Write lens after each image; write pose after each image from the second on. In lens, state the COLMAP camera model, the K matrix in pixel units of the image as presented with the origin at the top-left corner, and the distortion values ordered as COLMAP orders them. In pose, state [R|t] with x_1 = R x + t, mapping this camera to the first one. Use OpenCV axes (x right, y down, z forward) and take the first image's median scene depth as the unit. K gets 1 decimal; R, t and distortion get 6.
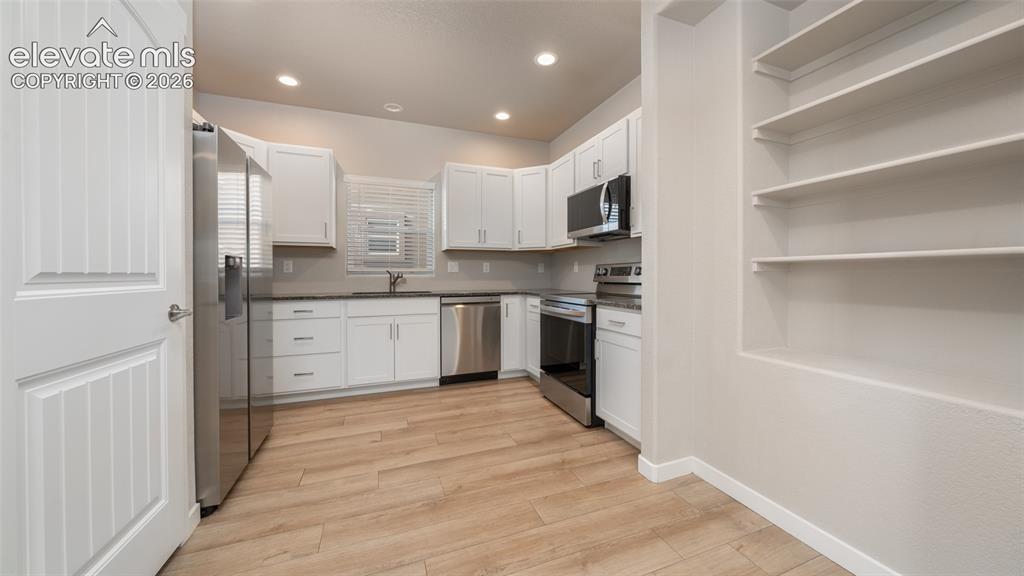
lens RADIAL K [[352.7, 0, 516.0], [0, 352.7, 280.3], [0, 0, 1]] dist [-0.007368, 0.000325]
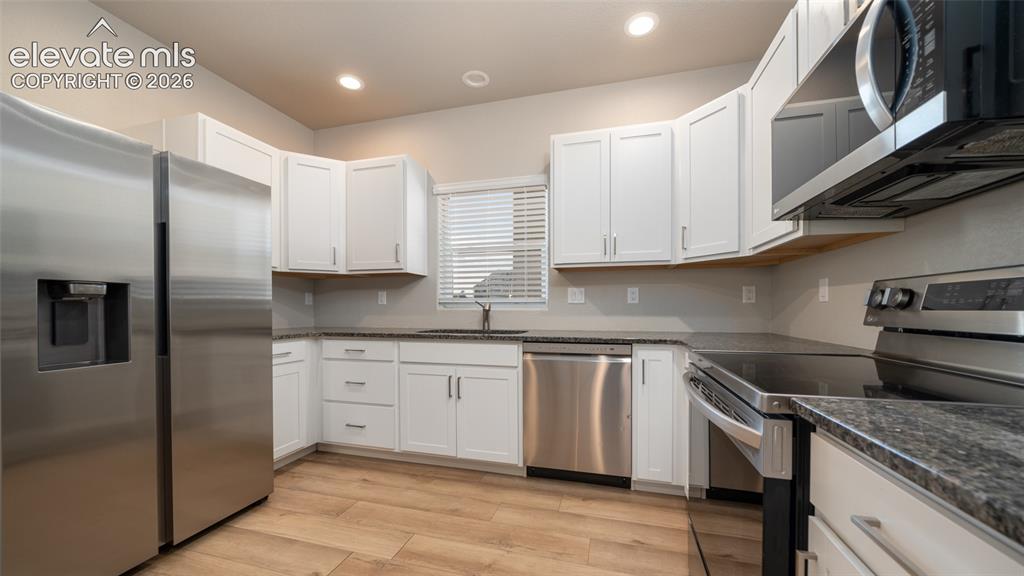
lens RADIAL K [[352.7, 0, 497.8], [0, 352.7, 312.0], [0, 0, 1]] dist [-0.007368, 0.000325]
pose [[0.776814, 0.008412, -0.629674, 0.156622], [-0.007734, 0.999963, 0.003817, -0.009321], [0.629683, 0.001905, 0.776850, 0.478265]]
